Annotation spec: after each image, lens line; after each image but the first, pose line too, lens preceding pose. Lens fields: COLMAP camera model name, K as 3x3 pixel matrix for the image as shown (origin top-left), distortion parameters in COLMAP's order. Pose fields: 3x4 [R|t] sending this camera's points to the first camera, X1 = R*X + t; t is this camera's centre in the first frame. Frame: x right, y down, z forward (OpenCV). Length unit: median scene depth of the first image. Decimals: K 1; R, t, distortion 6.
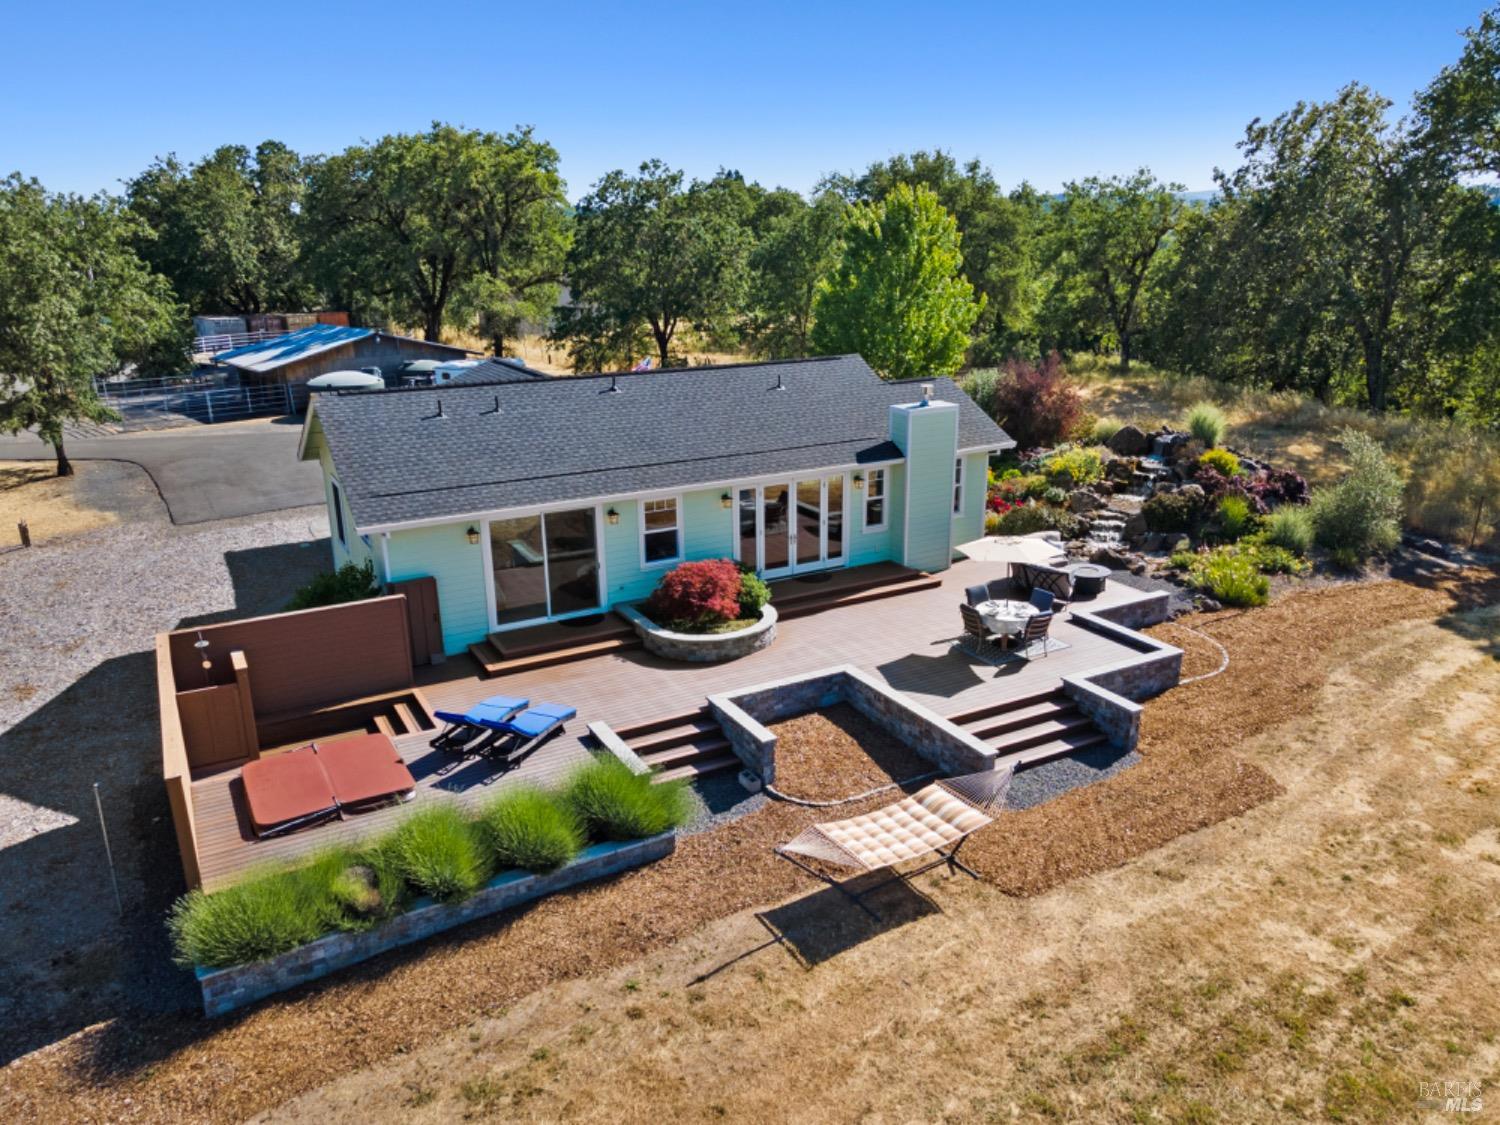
lens RADIAL K [[1065.2, 0, 750.0], [0, 1065.2, 562.5], [0, 0, 1]] dist [0.004444, 0.007489]
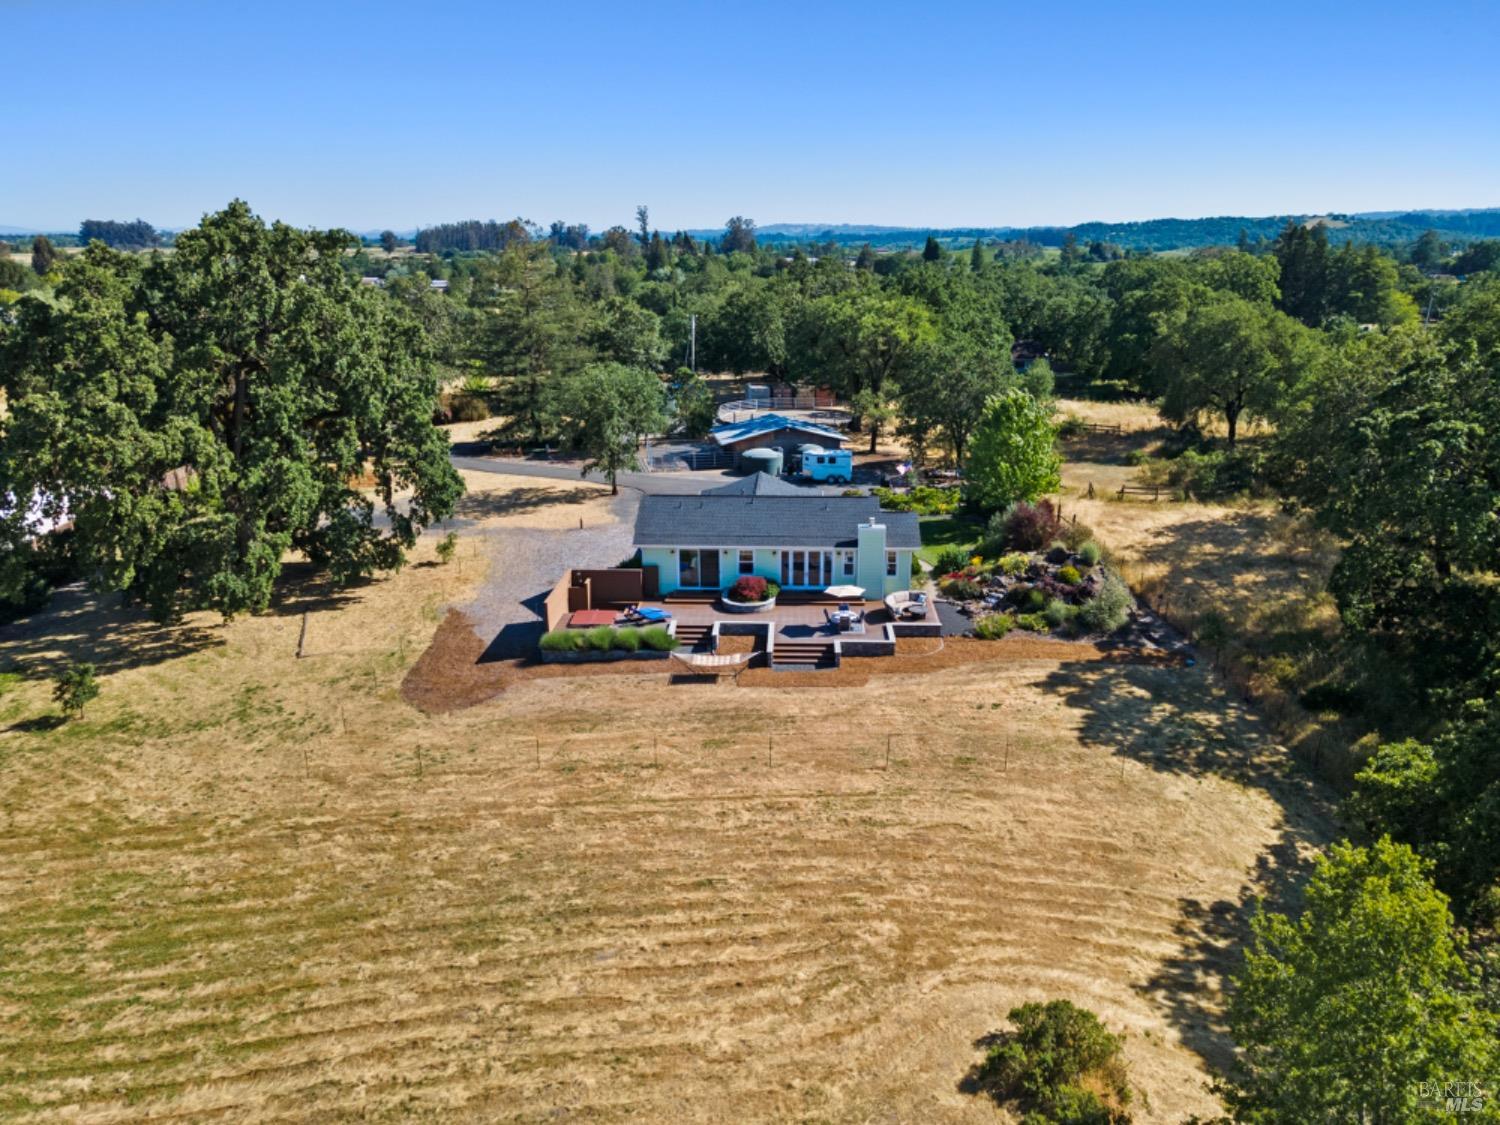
lens RADIAL K [[1065.2, 0, 750.0], [0, 1065.2, 562.5], [0, 0, 1]] dist [0.004444, 0.007489]
pose [[0.843346, 0.153350, -0.515025, 1.232668], [-0.156690, 0.986944, 0.037287, -0.125736], [0.514019, 0.049254, 0.856364, -1.174712]]
